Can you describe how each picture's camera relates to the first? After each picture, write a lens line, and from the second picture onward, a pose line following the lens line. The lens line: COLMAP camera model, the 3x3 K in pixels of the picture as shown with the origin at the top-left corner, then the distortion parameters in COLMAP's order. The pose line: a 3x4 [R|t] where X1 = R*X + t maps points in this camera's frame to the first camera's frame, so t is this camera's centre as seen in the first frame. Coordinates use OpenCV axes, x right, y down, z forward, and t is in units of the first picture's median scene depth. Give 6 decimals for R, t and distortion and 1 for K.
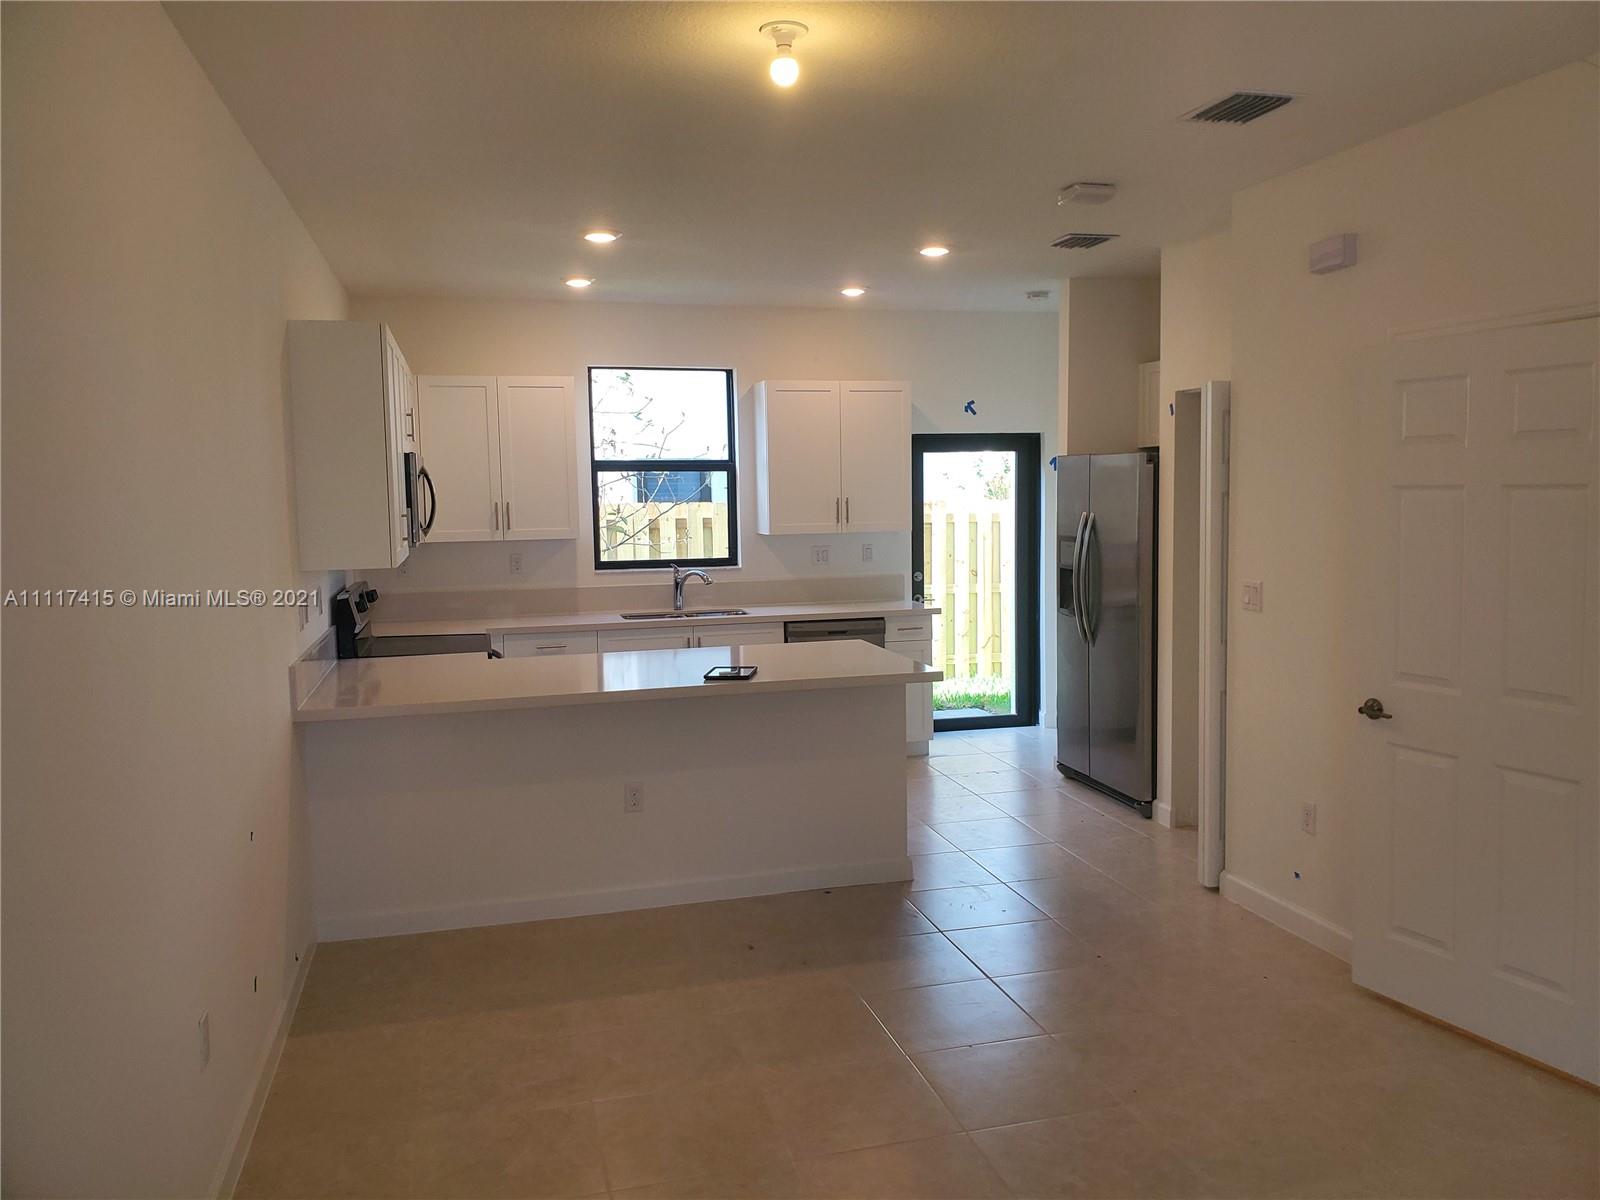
lens RADIAL K [[1220.4, 0, 792.8], [0, 1220.4, 606.1], [0, 0, 1]] dist [0.051785, -0.086233]
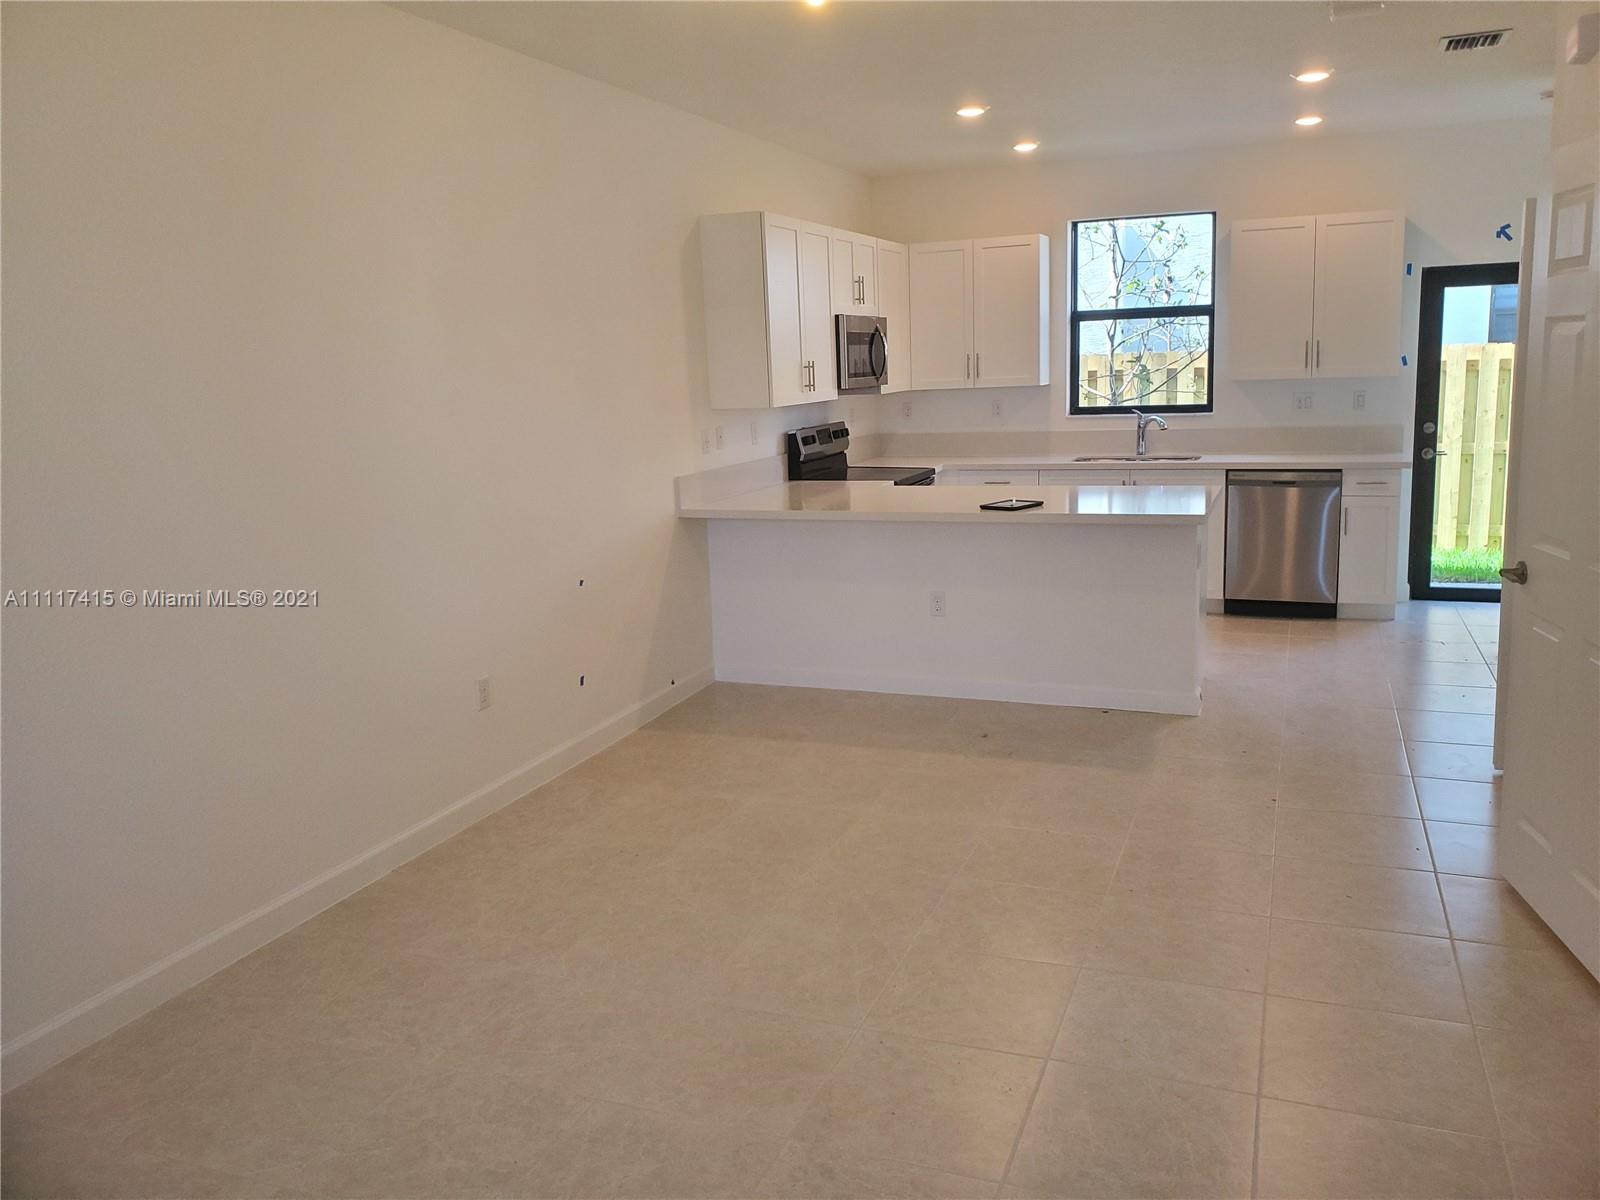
lens RADIAL K [[1220.4, 0, 792.8], [0, 1220.4, 606.1], [0, 0, 1]] dist [0.051785, -0.086233]
pose [[0.796903, 0.106578, -0.594632, 0.309323], [-0.034468, 0.990733, 0.131379, 0.003907], [0.603124, -0.084200, 0.793191, -0.021283]]
